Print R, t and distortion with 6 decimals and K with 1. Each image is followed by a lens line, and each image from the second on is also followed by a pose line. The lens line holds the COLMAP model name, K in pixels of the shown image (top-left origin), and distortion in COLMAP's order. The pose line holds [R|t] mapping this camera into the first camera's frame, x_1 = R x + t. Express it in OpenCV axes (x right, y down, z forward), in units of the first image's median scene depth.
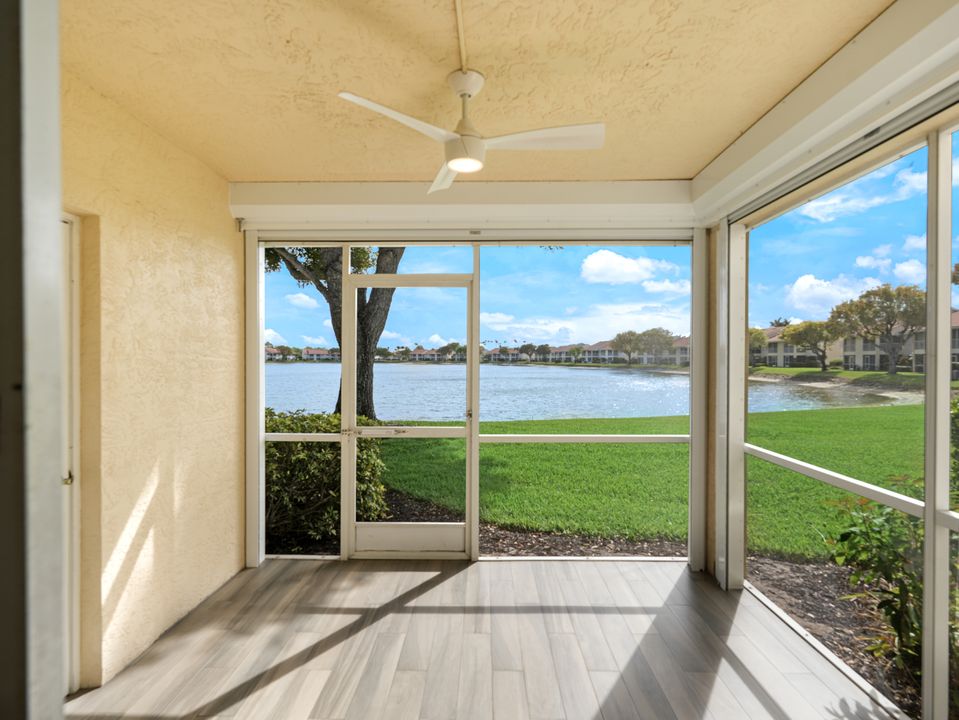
lens RADIAL K [[491.8, 0, 478.0], [0, 491.8, 350.2], [0, 0, 1]] dist [-0.000258, 0.000400]
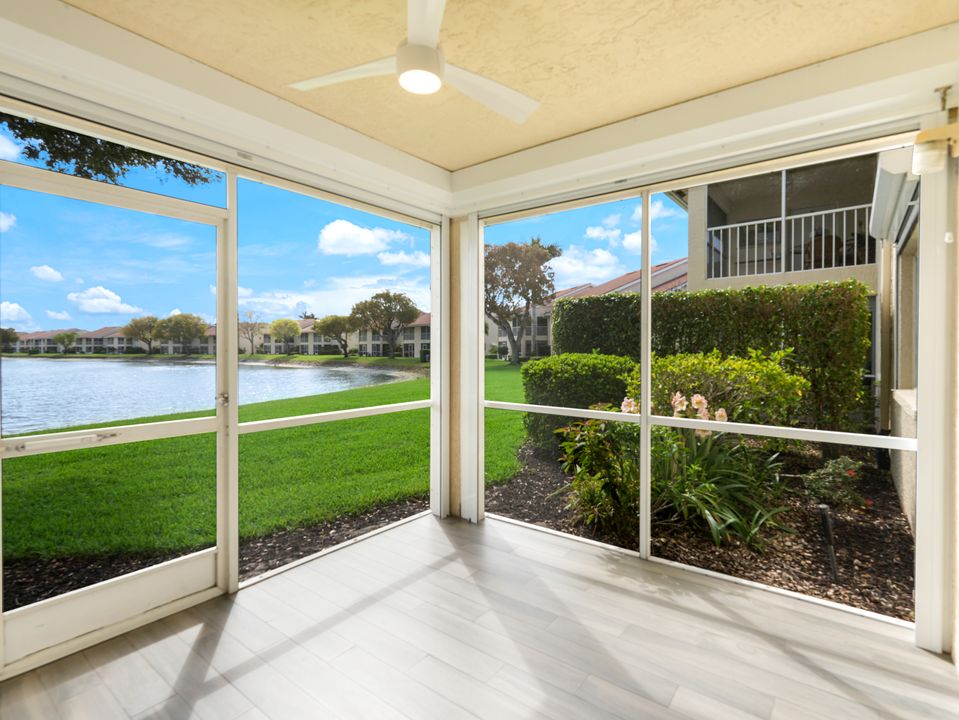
lens RADIAL K [[491.8, 0, 478.0], [0, 491.8, 350.2], [0, 0, 1]] dist [-0.000258, 0.000400]
pose [[0.575416, -0.002509, 0.817857, -0.086911], [-0.009815, 0.999902, 0.009973, 0.009696], [-0.817802, -0.013766, 0.575335, 0.056010]]
